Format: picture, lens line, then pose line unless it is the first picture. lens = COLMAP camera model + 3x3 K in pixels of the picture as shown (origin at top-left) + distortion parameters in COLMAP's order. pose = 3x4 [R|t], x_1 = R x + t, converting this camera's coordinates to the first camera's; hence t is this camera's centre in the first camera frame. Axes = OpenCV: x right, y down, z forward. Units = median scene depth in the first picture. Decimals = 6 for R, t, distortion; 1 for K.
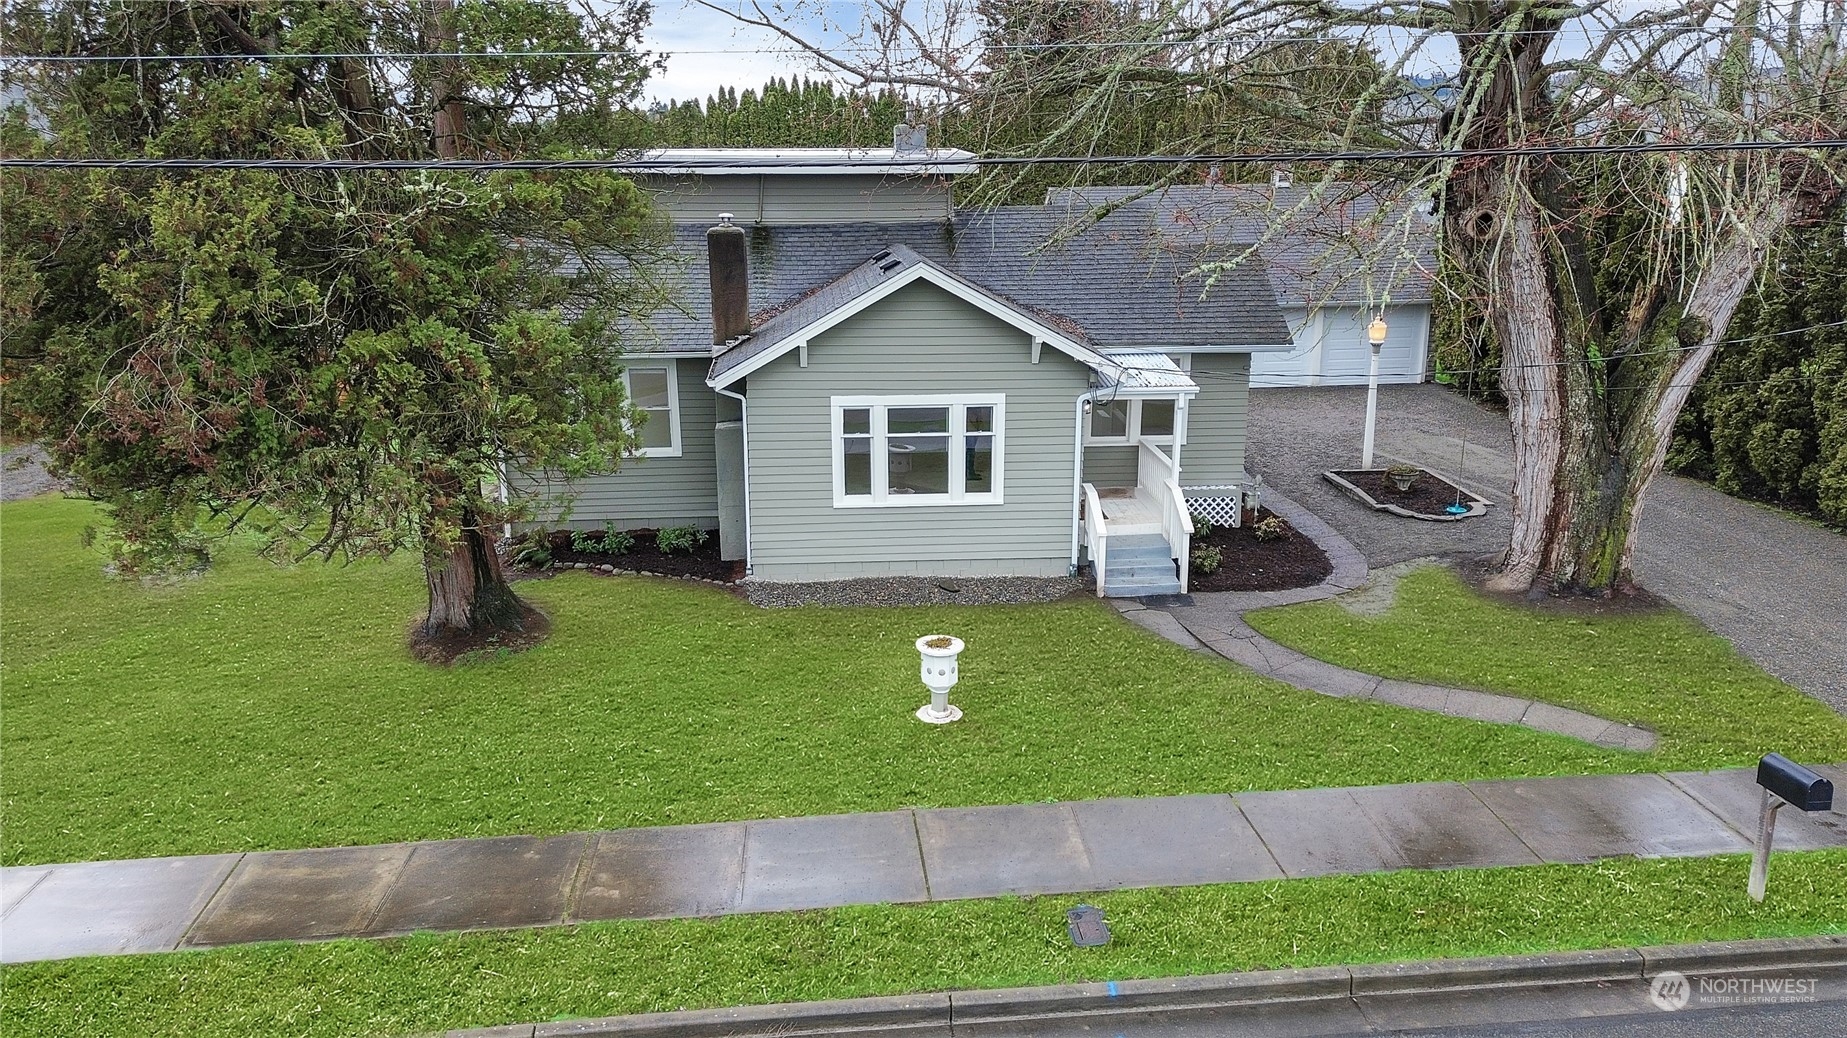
lens RADIAL K [[1290.7, 0, 923.5], [0, 1290.7, 519.0], [0, 0, 1]] dist [0.107226, -0.127057]
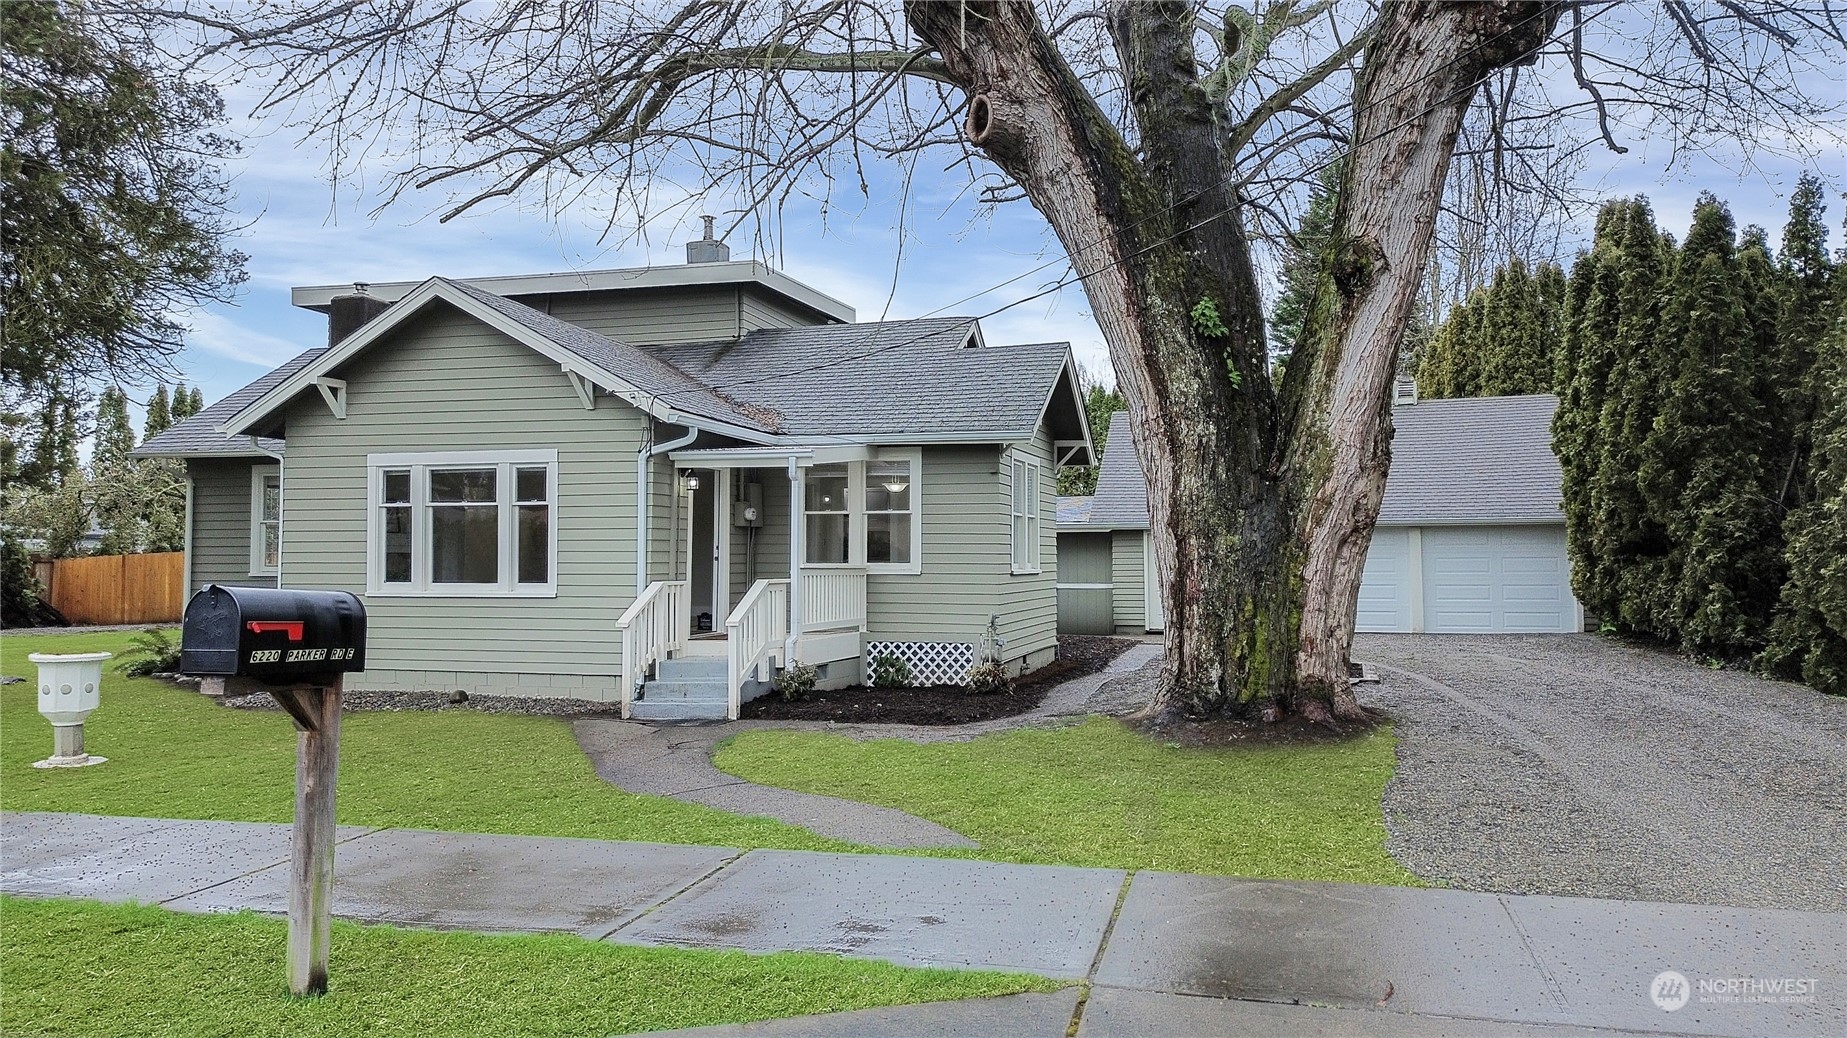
lens RADIAL K [[1290.7, 0, 923.5], [0, 1290.7, 519.0], [0, 0, 1]] dist [0.107226, -0.127057]
pose [[0.936672, -0.005326, -0.350167, 0.539787], [-0.100571, 0.953676, -0.283526, 0.141638], [0.335456, 0.300787, 0.892747, 0.387445]]
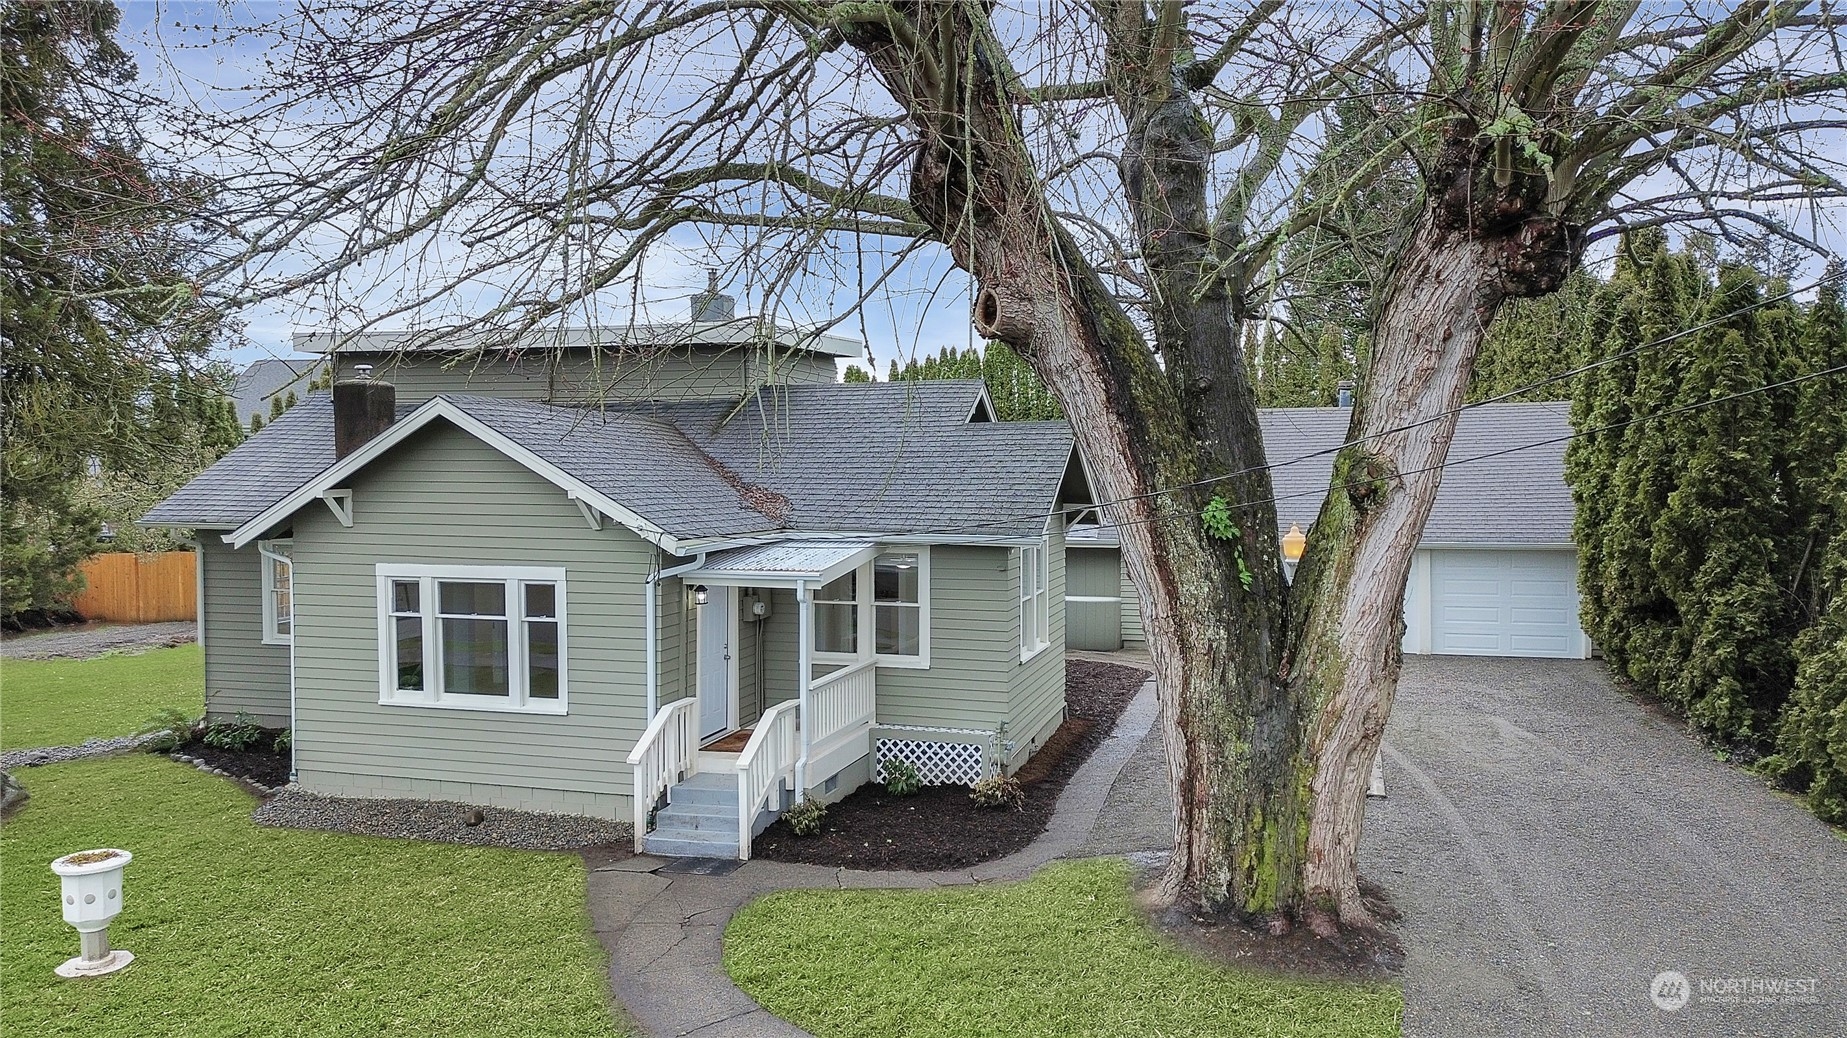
lens RADIAL K [[1290.7, 0, 923.5], [0, 1290.7, 519.0], [0, 0, 1]] dist [0.107226, -0.127057]
pose [[0.934594, 0.018485, -0.355236, 0.537753], [-0.098738, 0.972887, -0.209144, 0.016322], [0.341739, 0.230540, 0.911080, 0.354837]]
